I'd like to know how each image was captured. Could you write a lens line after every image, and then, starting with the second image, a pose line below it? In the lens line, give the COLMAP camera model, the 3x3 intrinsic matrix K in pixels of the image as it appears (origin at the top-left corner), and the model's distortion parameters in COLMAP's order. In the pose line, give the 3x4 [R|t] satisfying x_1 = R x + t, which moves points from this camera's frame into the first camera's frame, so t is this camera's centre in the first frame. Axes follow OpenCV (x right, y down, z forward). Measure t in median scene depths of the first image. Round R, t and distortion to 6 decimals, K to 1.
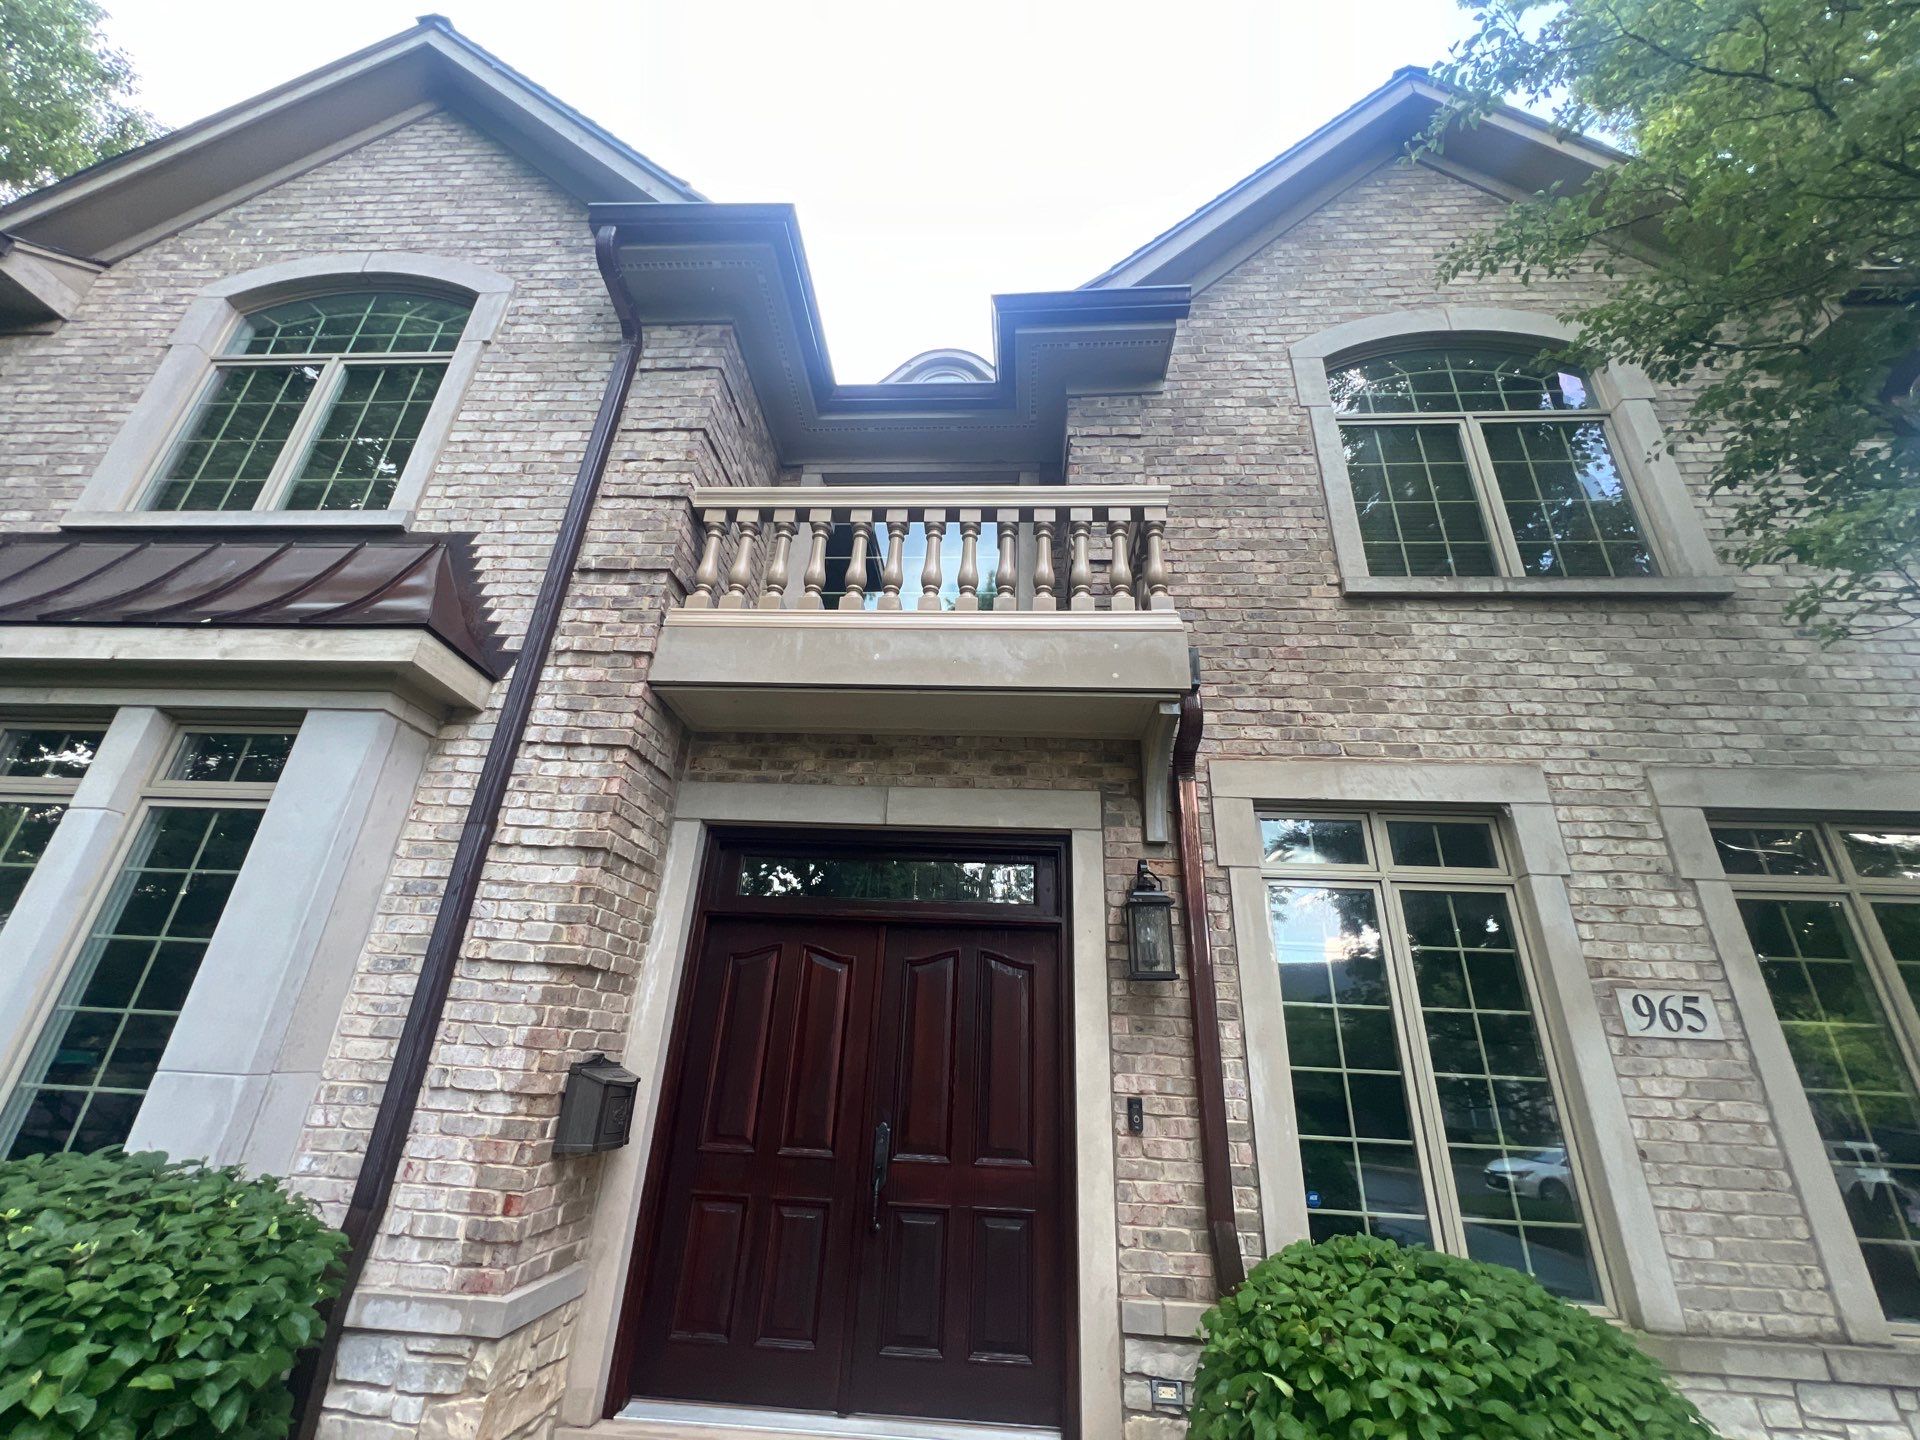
lens RADIAL K [[771.7, 0, 961.7], [0, 771.7, 728.3], [0, 0, 1]] dist [-0.002138, 0.001170]
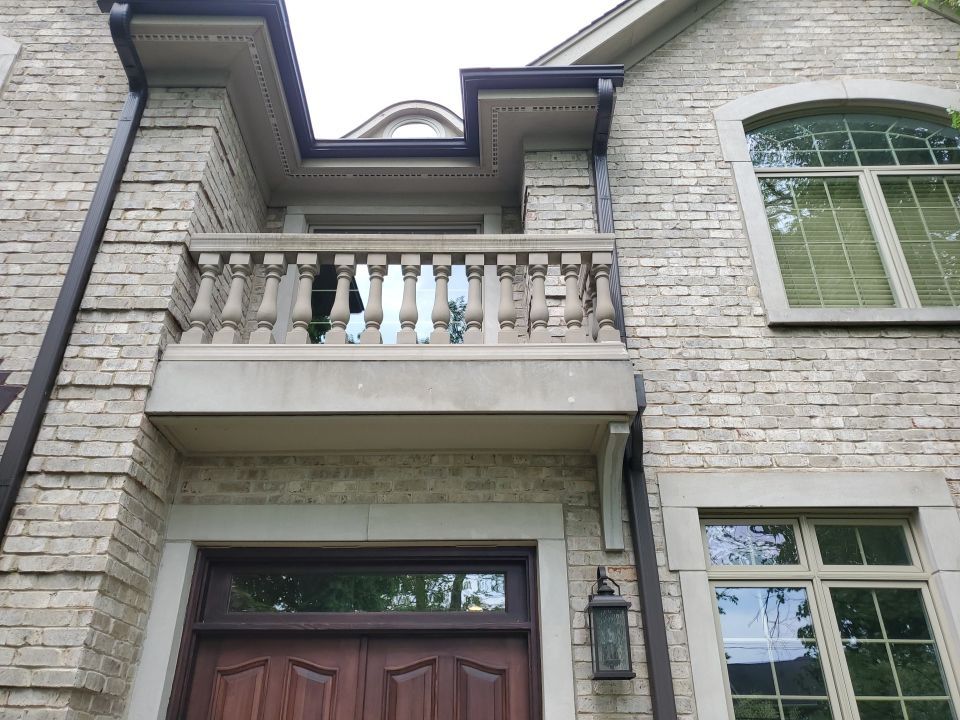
lens RADIAL K [[758.7, 0, 483.3], [0, 758.7, 354.4], [0, 0, 1]] dist [0.020691, -0.005950]
pose [[0.997421, -0.011227, 0.070887, -0.008106], [0.018763, 0.994129, -0.106561, -0.017113], [-0.069275, 0.107616, 0.991776, -0.093305]]
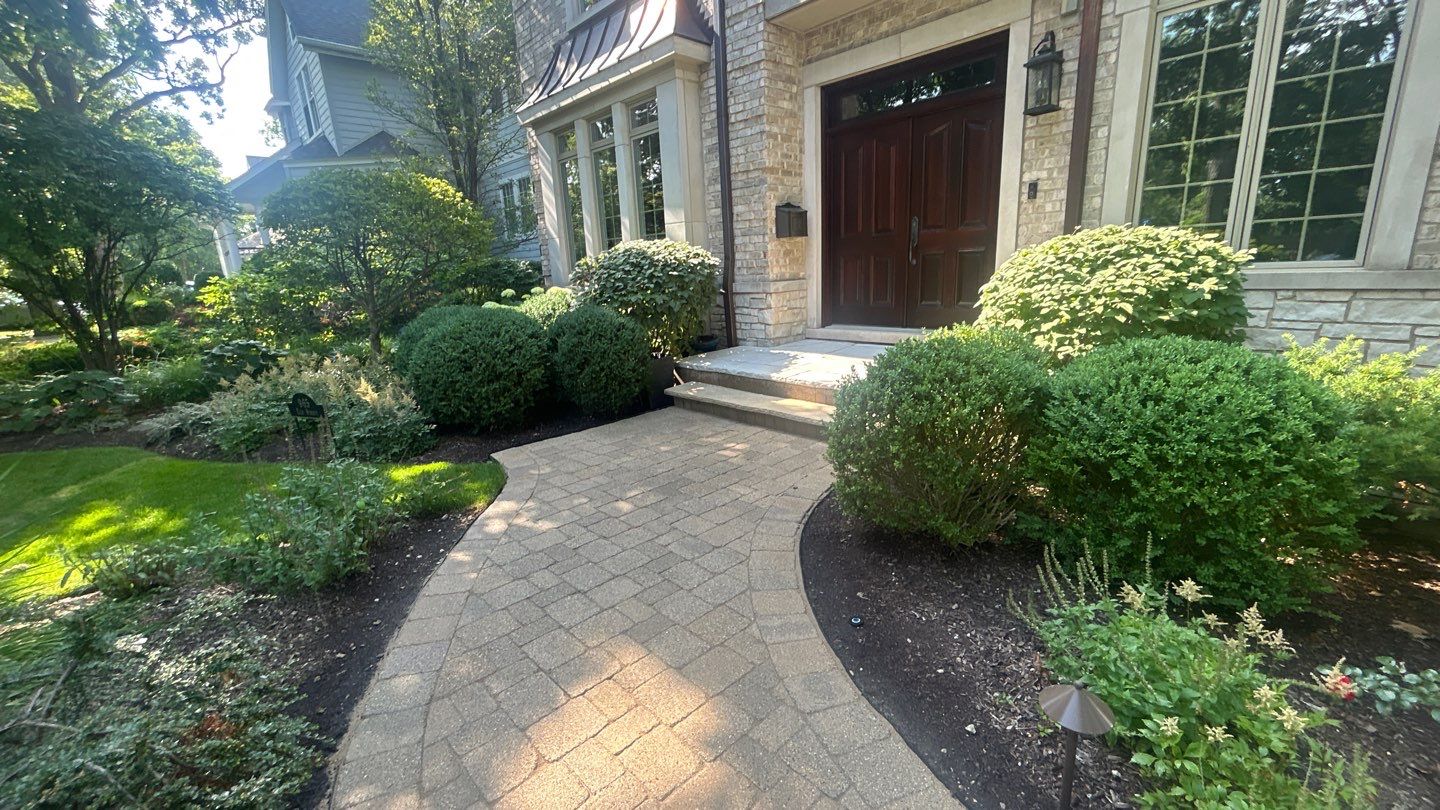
lens RADIAL K [[586.2, 0, 718.4], [0, 586.2, 400.8], [0, 0, 1]] dist [0.001826, 0.001832]
pose [[0.713852, 0.085974, -0.694999, 0.575922], [0.347790, 0.817871, 0.458398, 0.006622], [0.607830, -0.568942, 0.553938, -0.416902]]
